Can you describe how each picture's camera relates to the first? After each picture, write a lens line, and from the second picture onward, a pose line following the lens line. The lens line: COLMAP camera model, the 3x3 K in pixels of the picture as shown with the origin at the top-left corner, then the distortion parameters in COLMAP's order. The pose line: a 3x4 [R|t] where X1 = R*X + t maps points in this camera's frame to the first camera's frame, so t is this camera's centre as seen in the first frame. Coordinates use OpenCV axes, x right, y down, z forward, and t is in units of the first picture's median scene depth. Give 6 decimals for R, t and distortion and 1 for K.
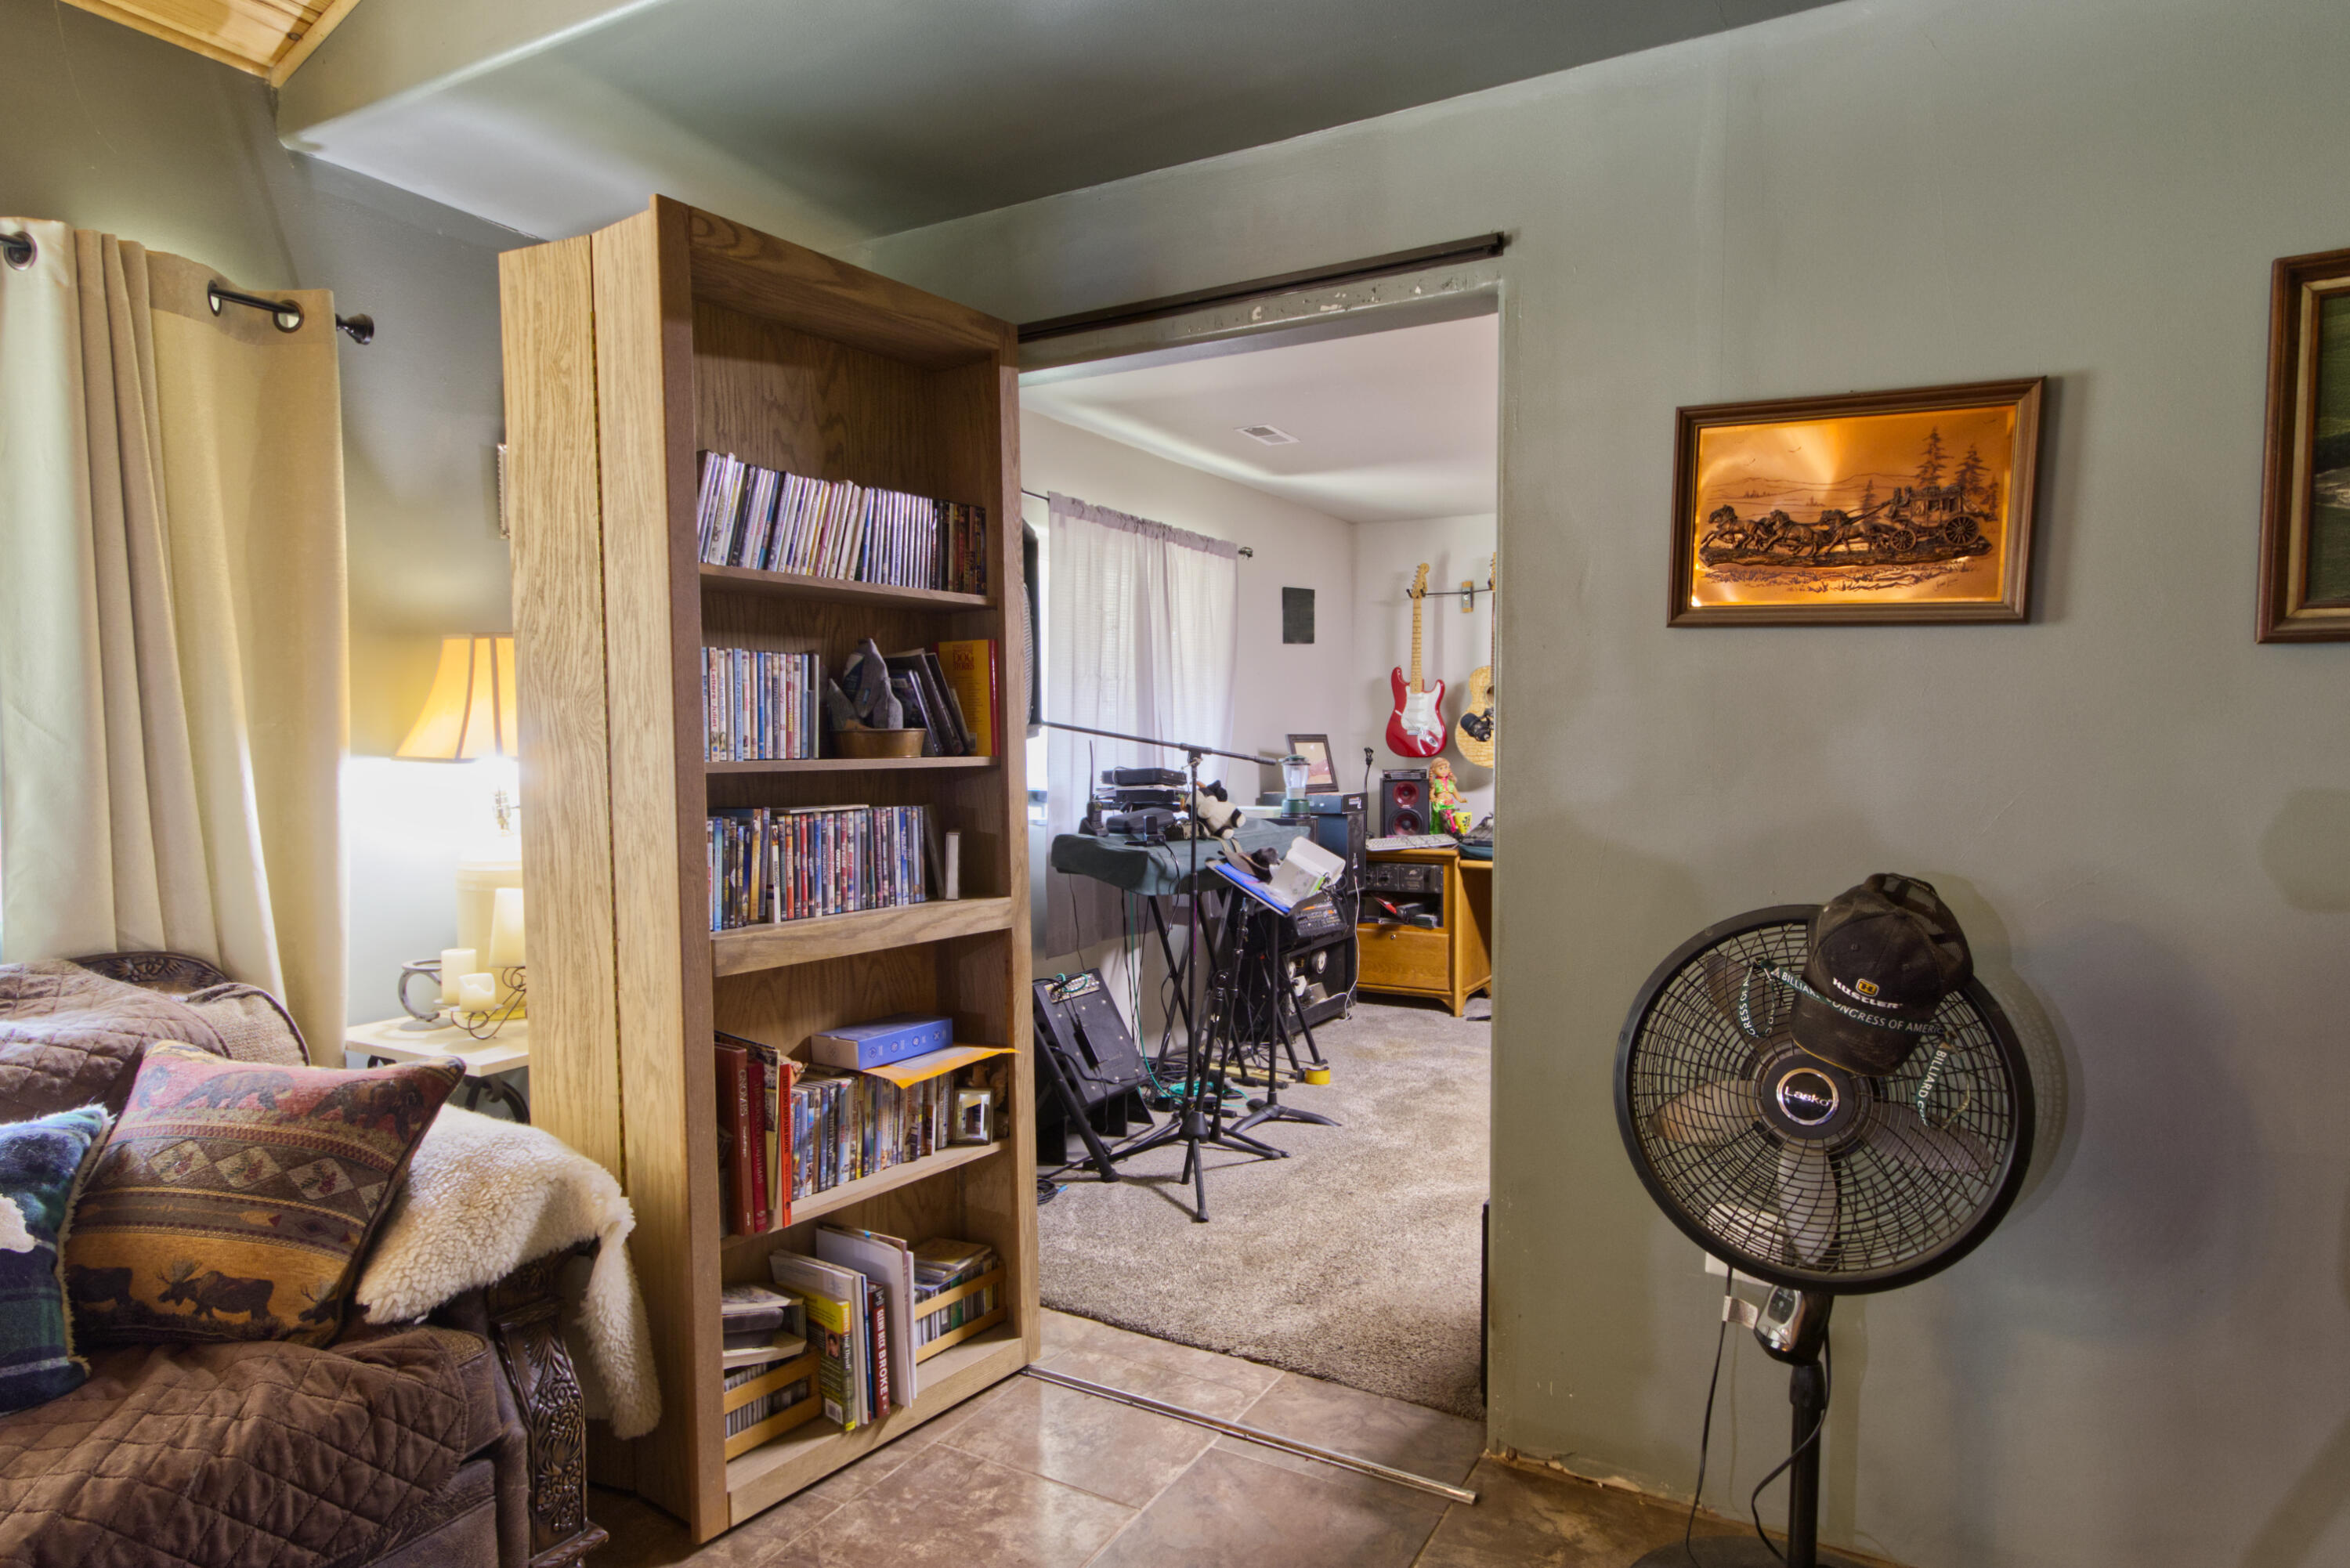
lens RADIAL K [[1335.9, 0, 1182.0], [0, 1335.9, 816.8], [0, 0, 1]] dist [0.005084, 0.000436]
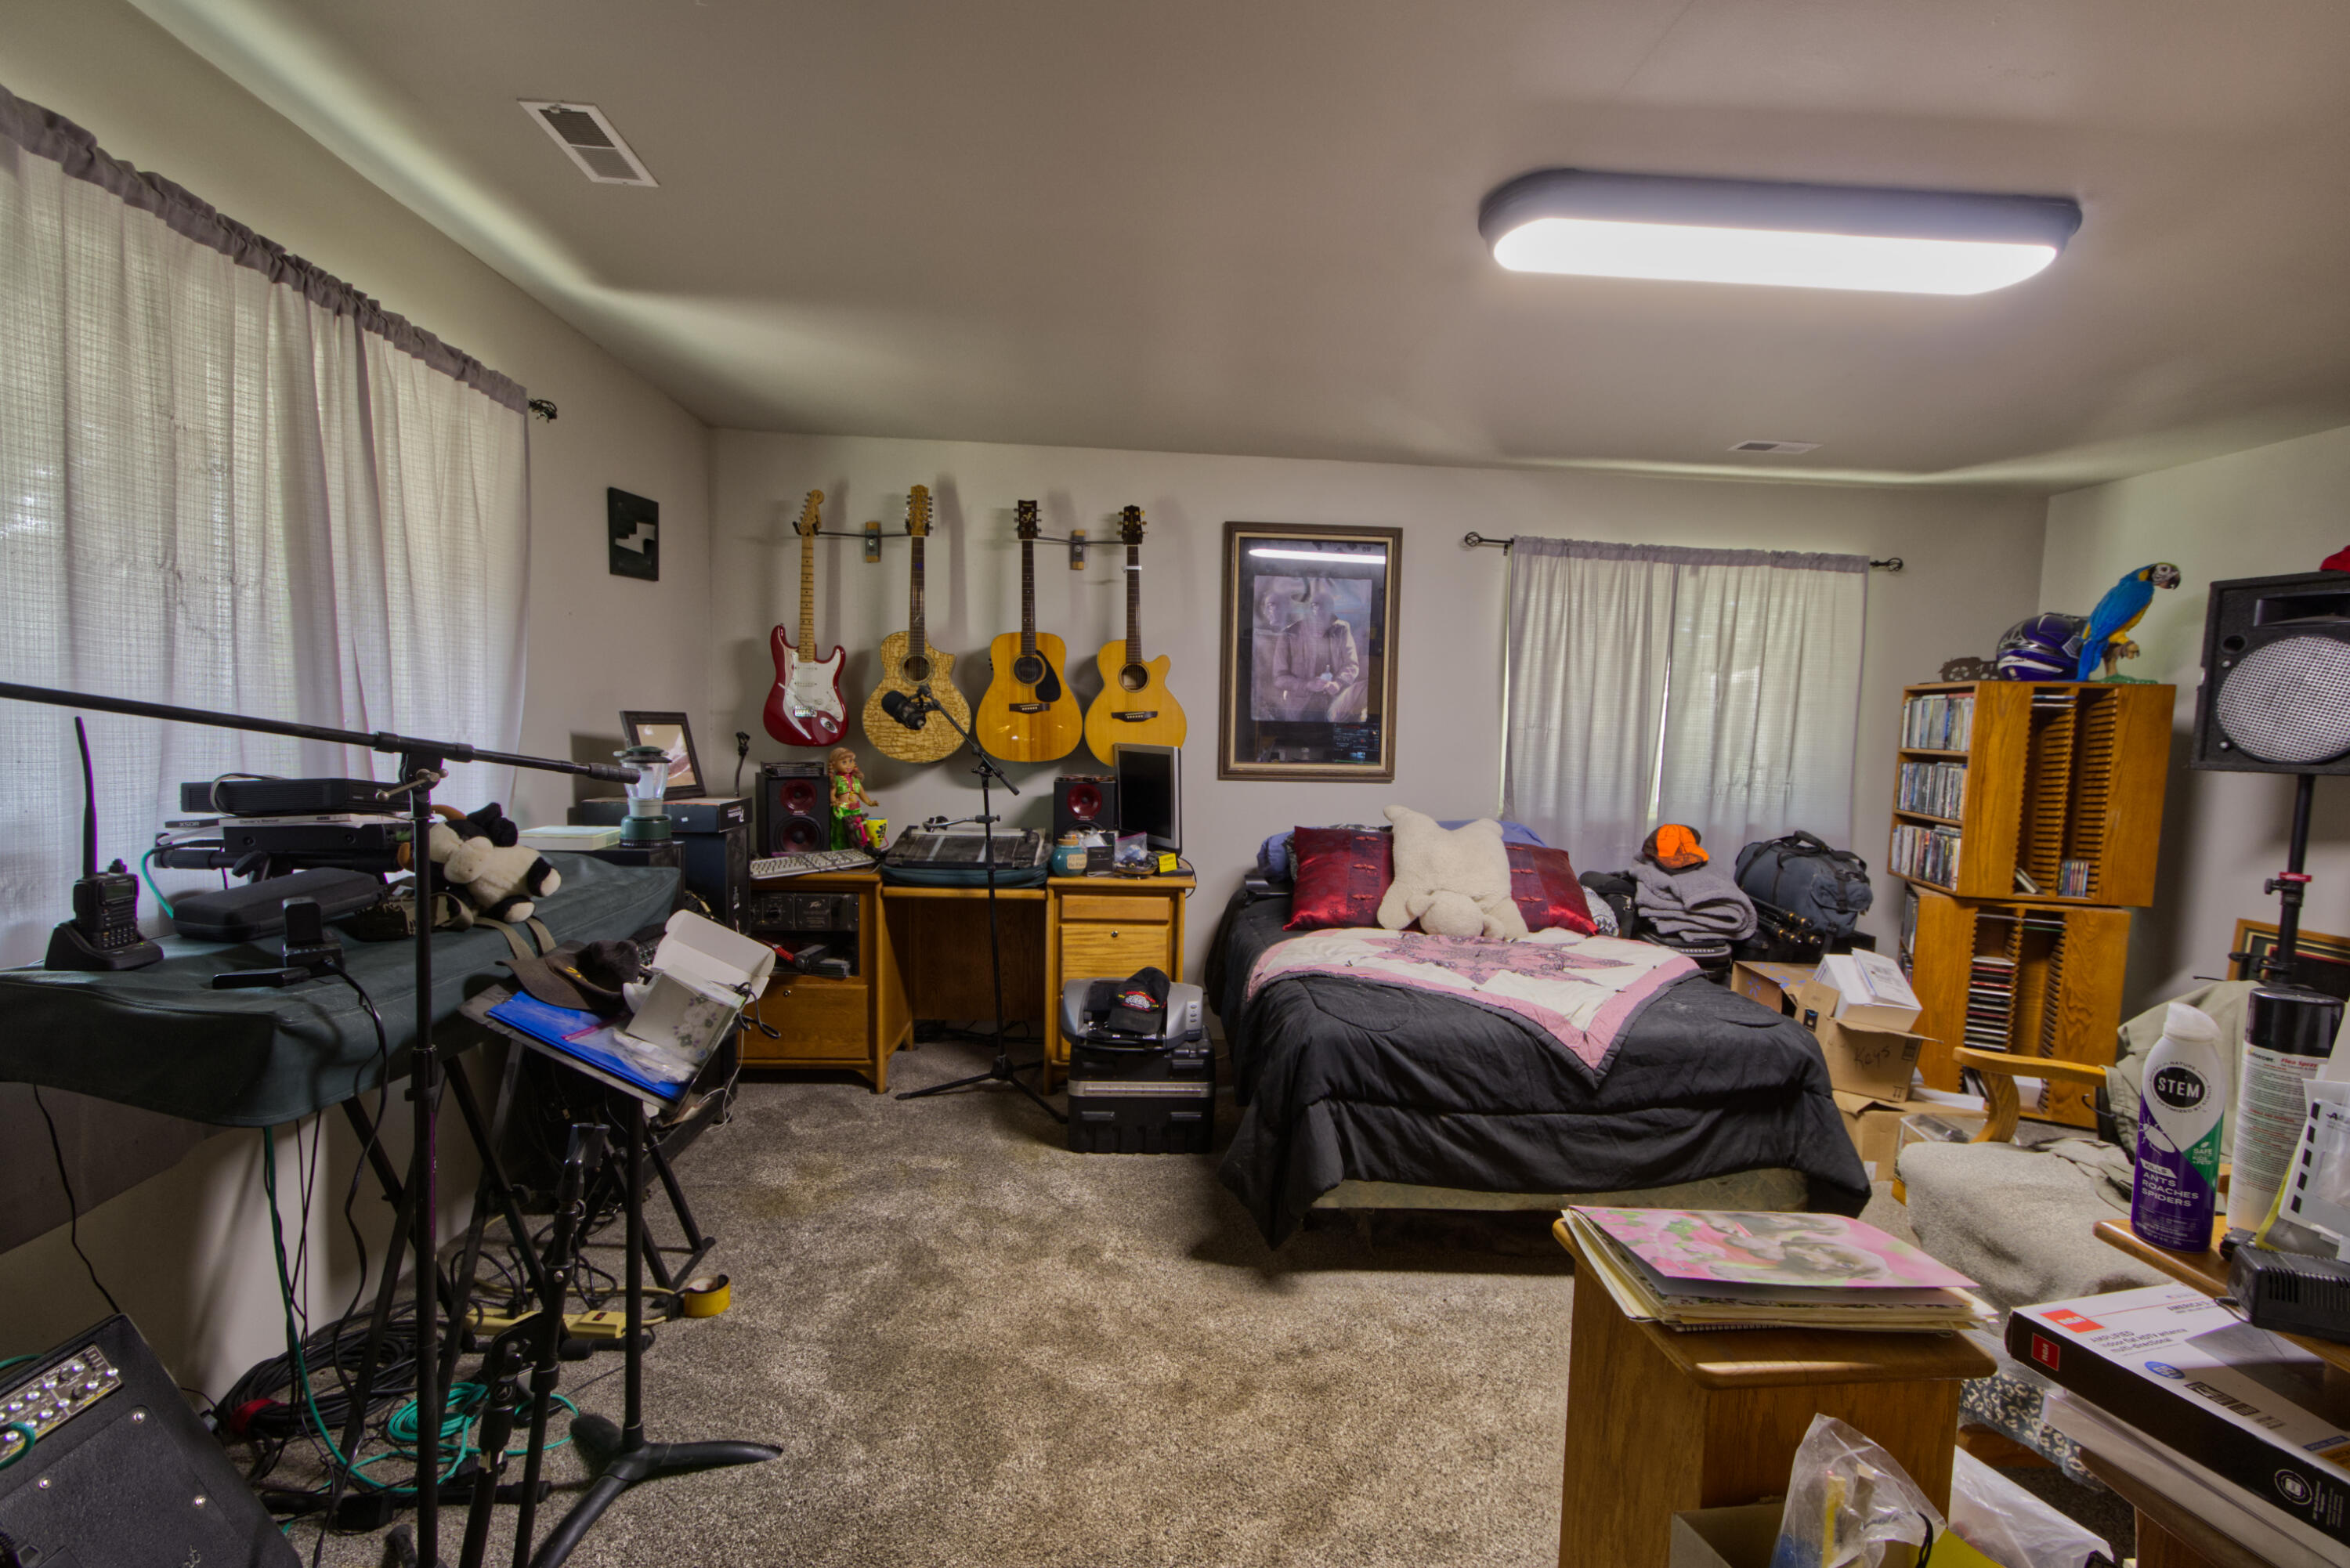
lens RADIAL K [[1070.4, 0, 1204.2], [0, 1070.4, 814.6], [0, 0, 1]] dist [-0.000576, 0.000184]
pose [[0.820378, -0.018190, 0.571532, 0.013498], [-0.000201, 0.999485, 0.032099, -0.029852], [-0.571821, -0.026448, 0.819952, 0.437392]]
